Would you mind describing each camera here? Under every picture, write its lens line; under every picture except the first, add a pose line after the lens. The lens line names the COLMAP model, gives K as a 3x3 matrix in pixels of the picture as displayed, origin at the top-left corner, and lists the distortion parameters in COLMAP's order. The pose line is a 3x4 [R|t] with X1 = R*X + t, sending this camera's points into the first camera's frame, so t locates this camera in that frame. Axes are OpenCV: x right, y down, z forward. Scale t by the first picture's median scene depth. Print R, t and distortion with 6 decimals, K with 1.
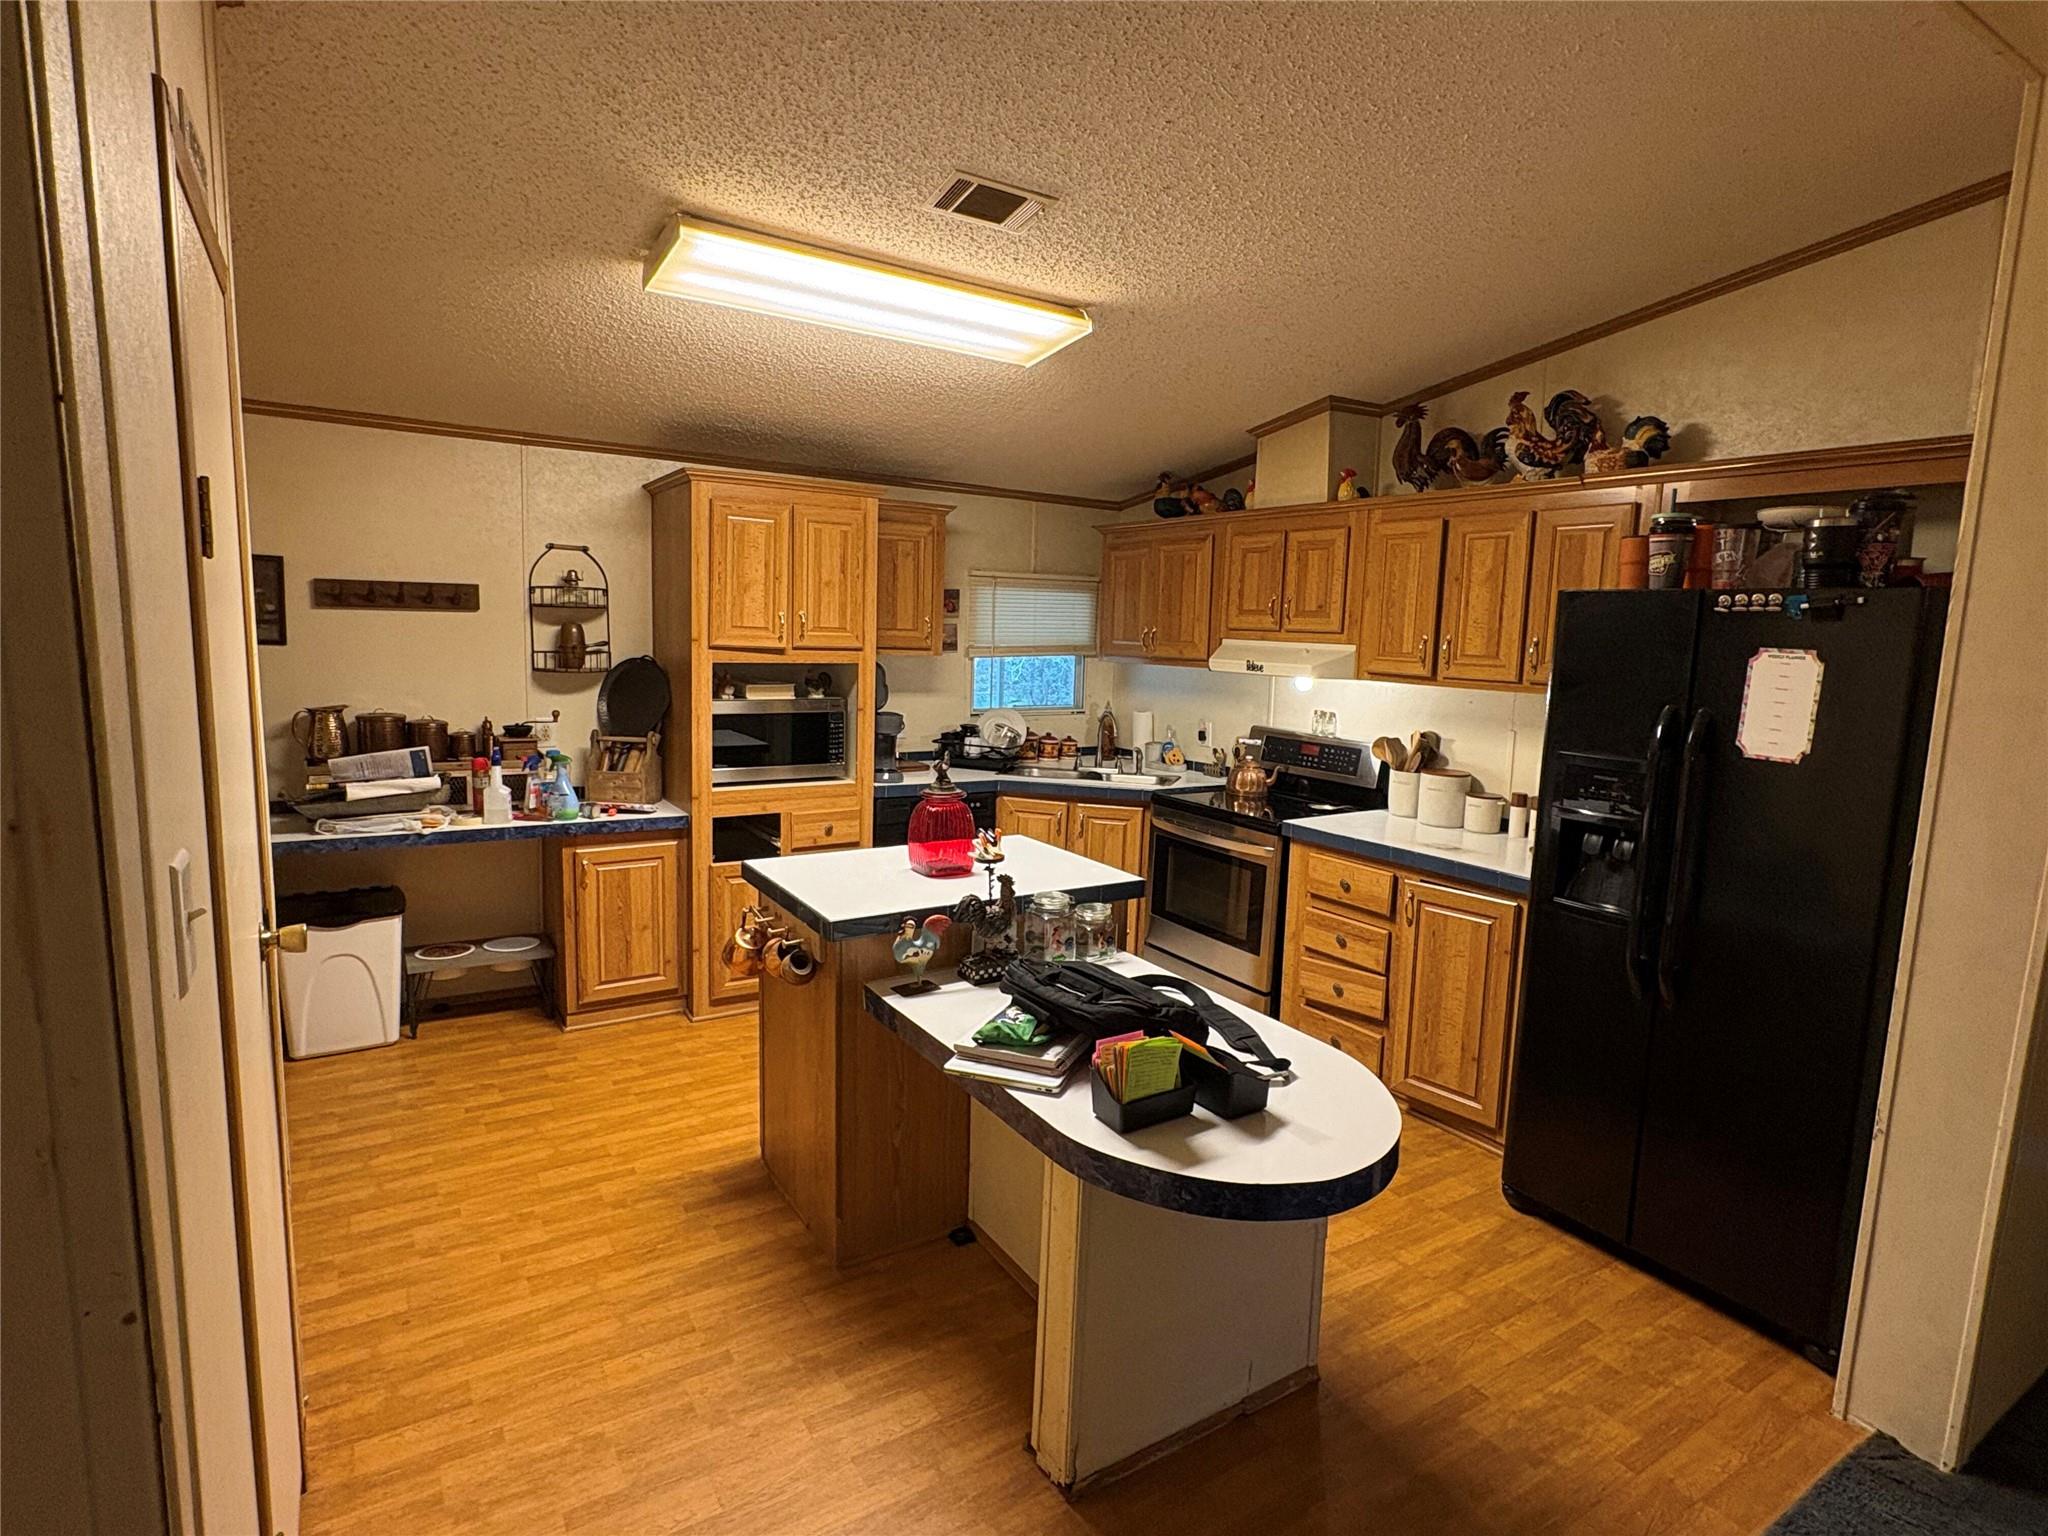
lens RADIAL K [[1063.4, 0, 1025.0], [0, 1063.4, 767.0], [0, 0, 1]] dist [0.003084, 0.000131]
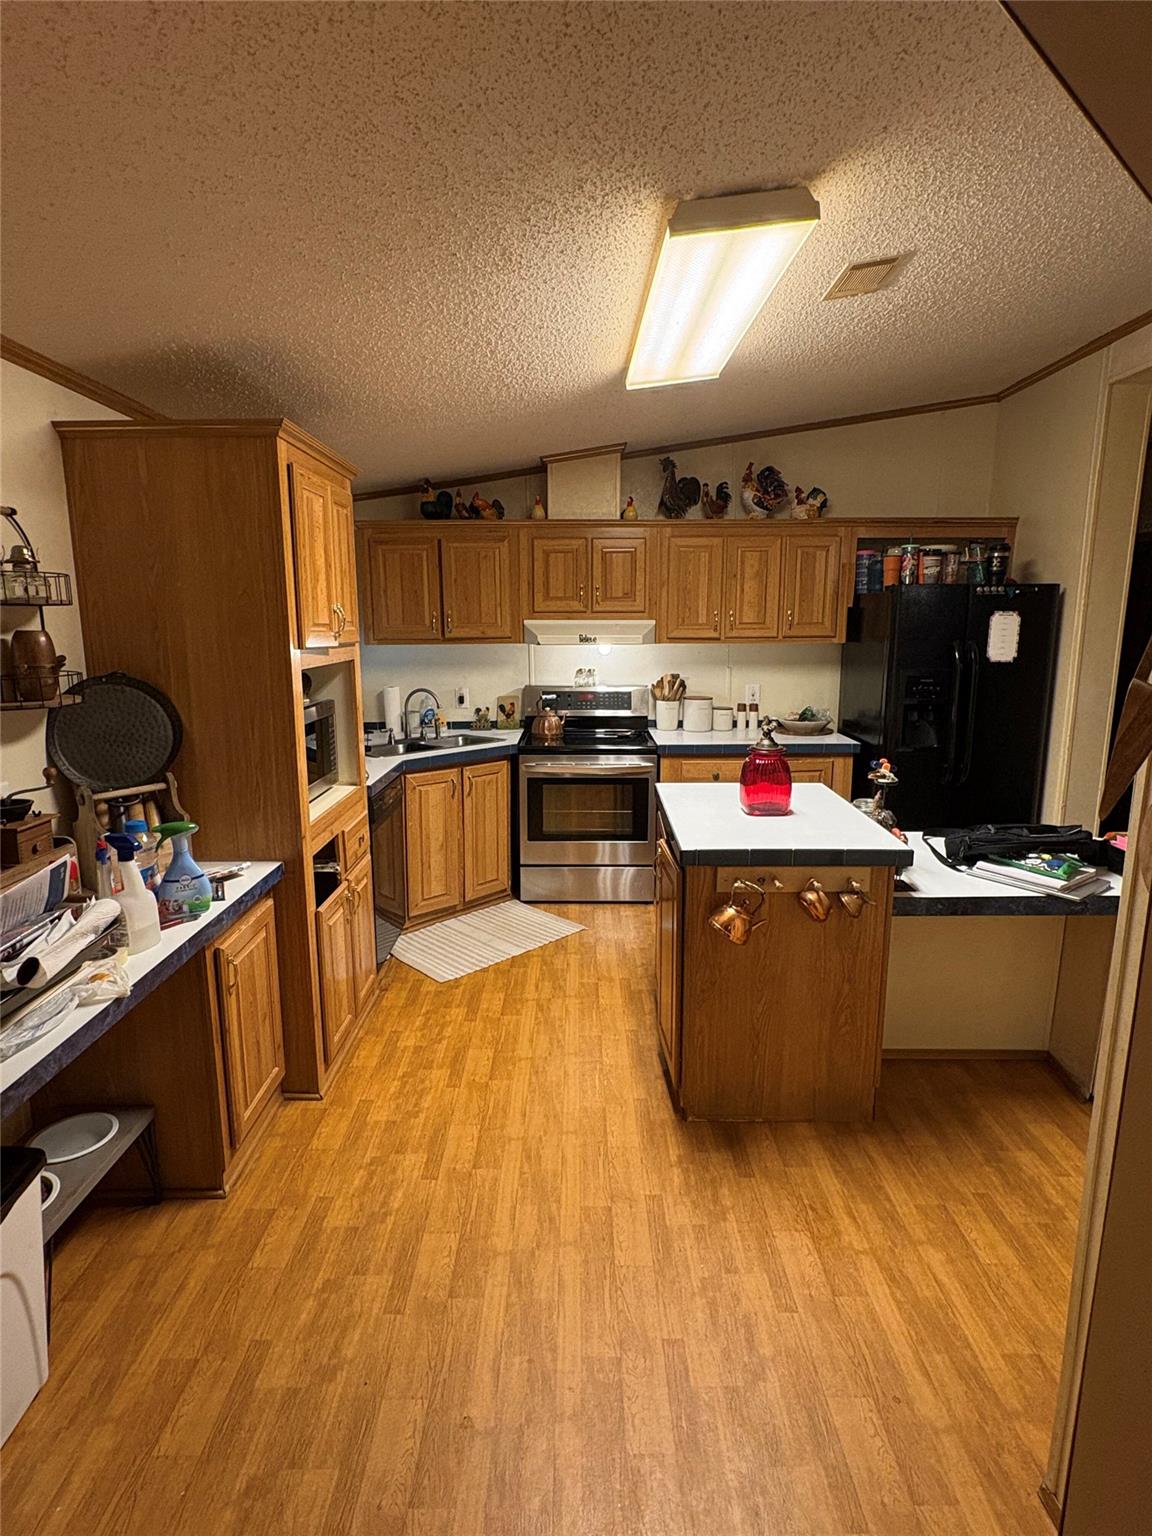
lens RADIAL K [[797.6, 0, 576.5], [0, 797.6, 766.3], [0, 0, 1]] dist [0.003084, 0.000131]
pose [[0.532837, -0.187479, 0.825189, -0.739020], [0.132147, 0.981620, 0.137690, -0.086689], [-0.835836, 0.035680, 0.547818, 0.519651]]
